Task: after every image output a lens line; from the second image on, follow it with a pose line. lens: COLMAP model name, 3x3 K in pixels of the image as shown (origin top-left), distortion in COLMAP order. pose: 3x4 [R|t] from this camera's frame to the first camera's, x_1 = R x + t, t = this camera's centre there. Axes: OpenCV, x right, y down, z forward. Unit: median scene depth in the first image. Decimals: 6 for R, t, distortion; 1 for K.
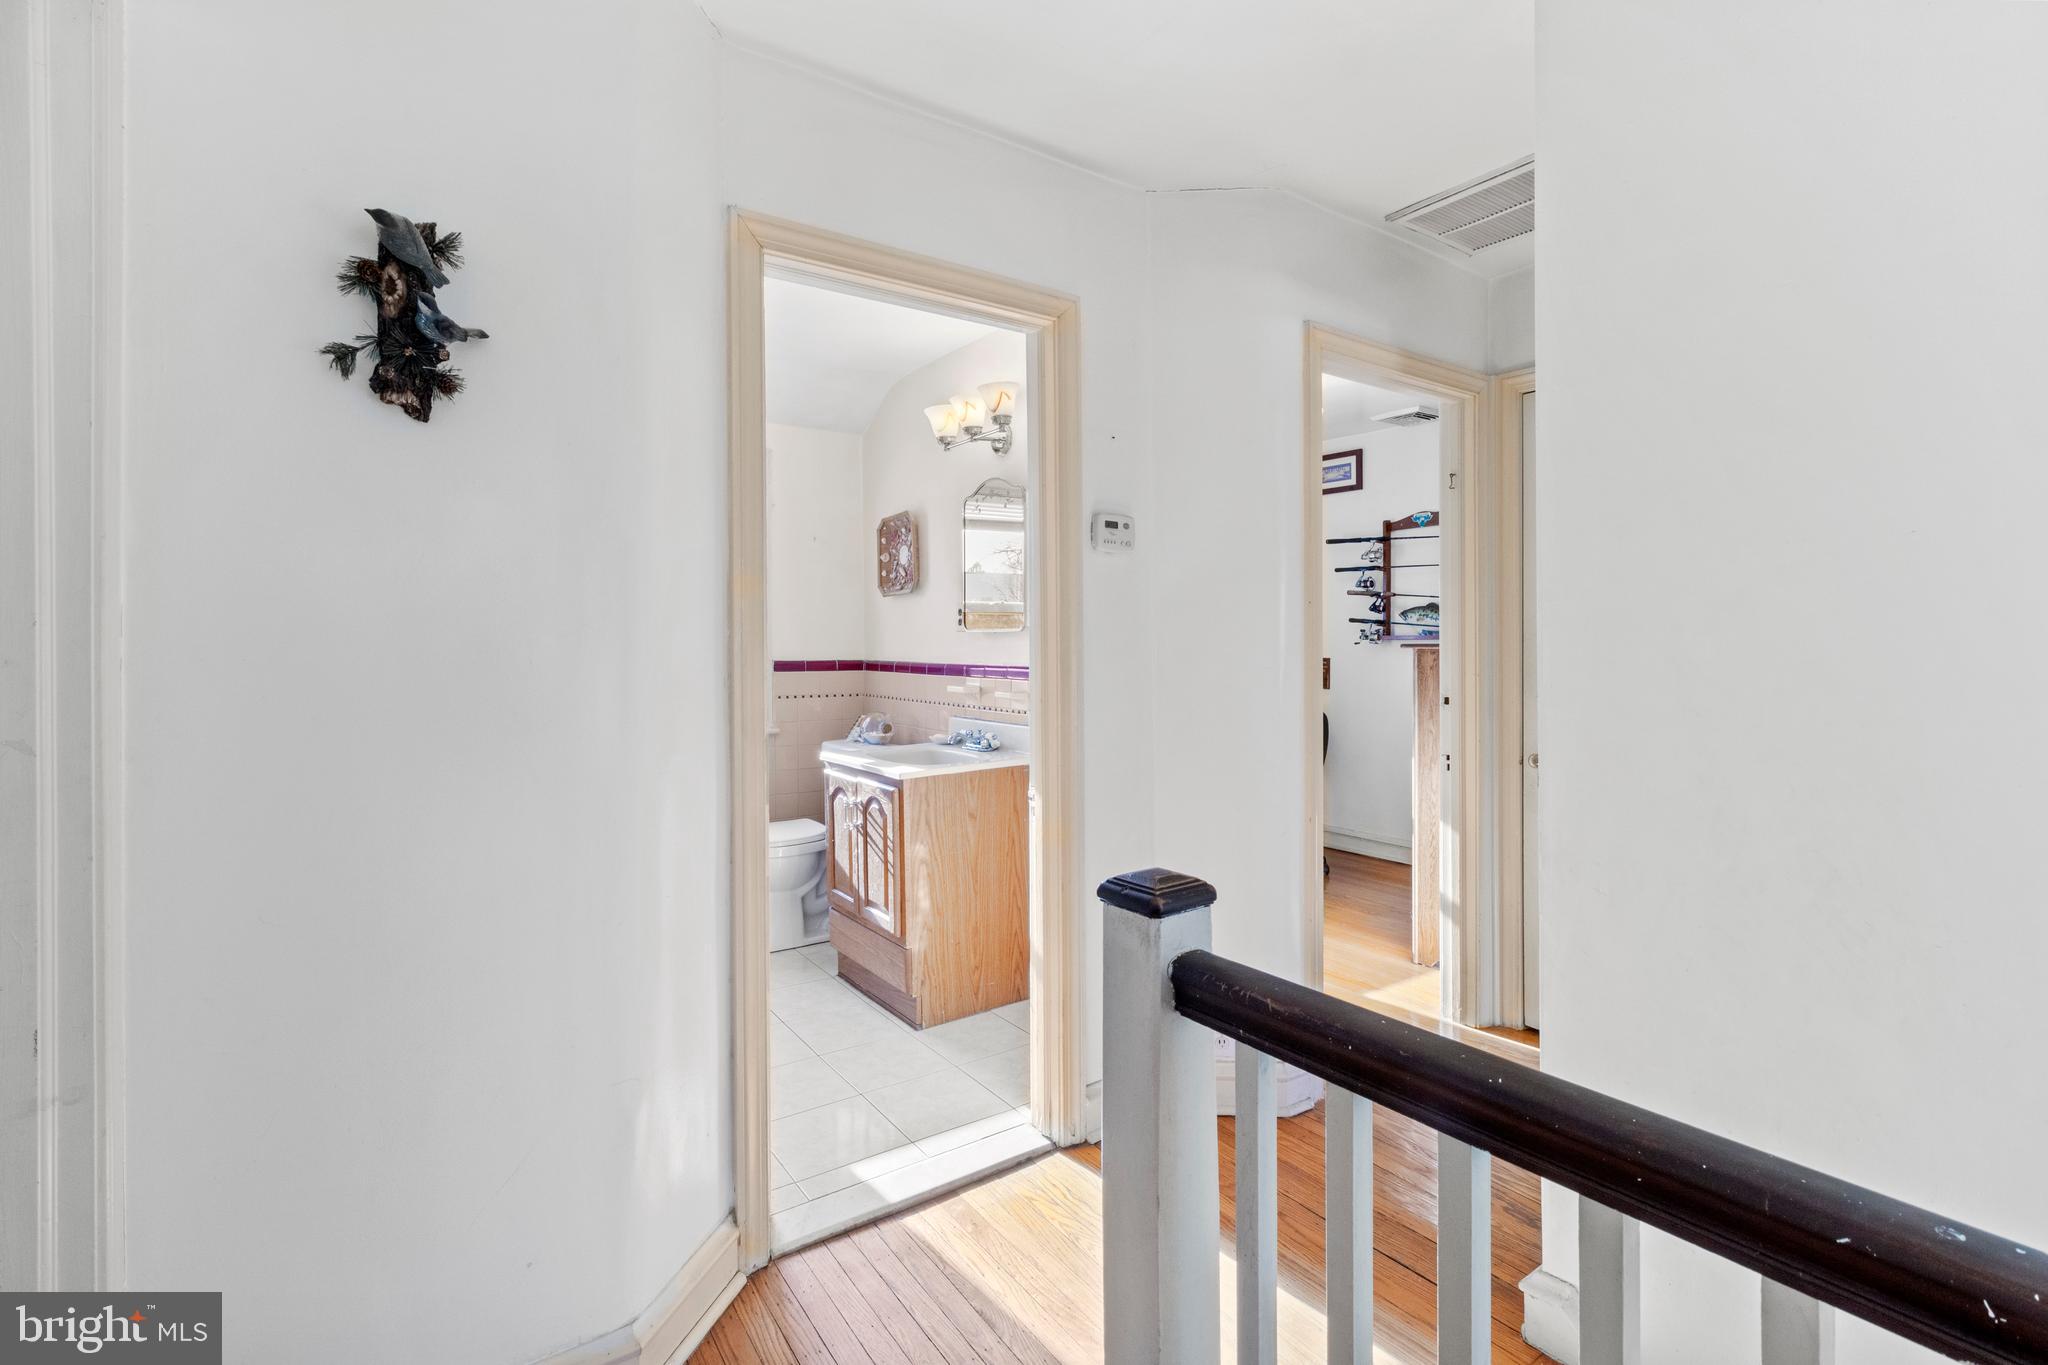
lens RADIAL K [[944.7, 0, 1001.6], [0, 944.7, 665.8], [0, 0, 1]] dist [0.001183, 0.000561]
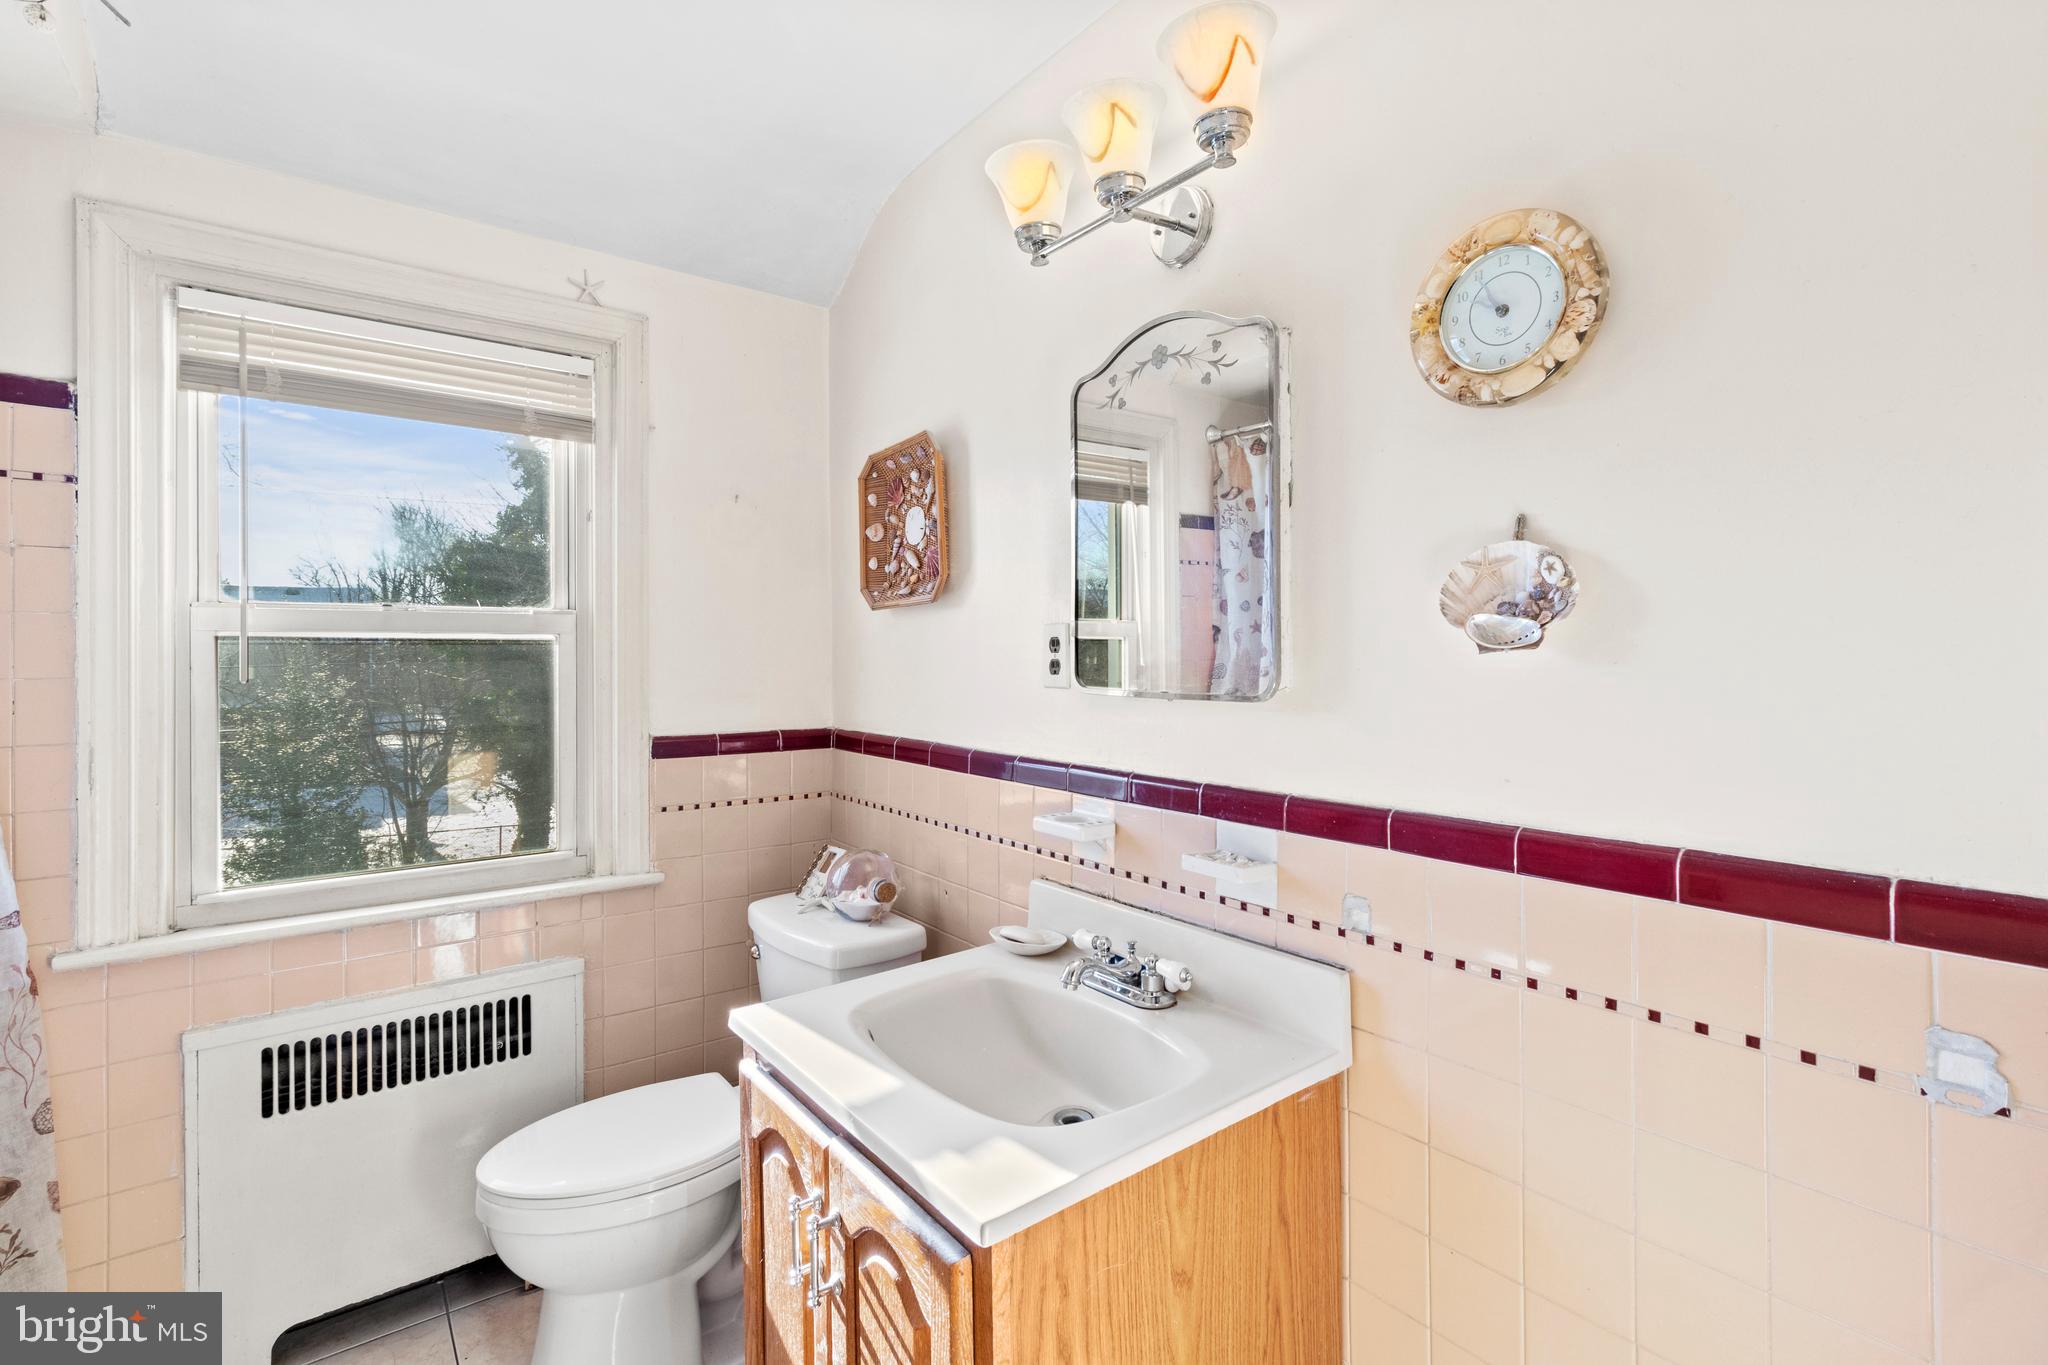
lens RADIAL K [[944.7, 0, 1019.2], [0, 944.7, 669.4], [0, 0, 1]] dist [0.001183, 0.000561]
pose [[0.998009, -0.002927, 0.062996, -0.081838], [0.003357, 0.999972, -0.006734, -0.038937], [-0.062975, 0.006932, 0.997991, 0.510379]]
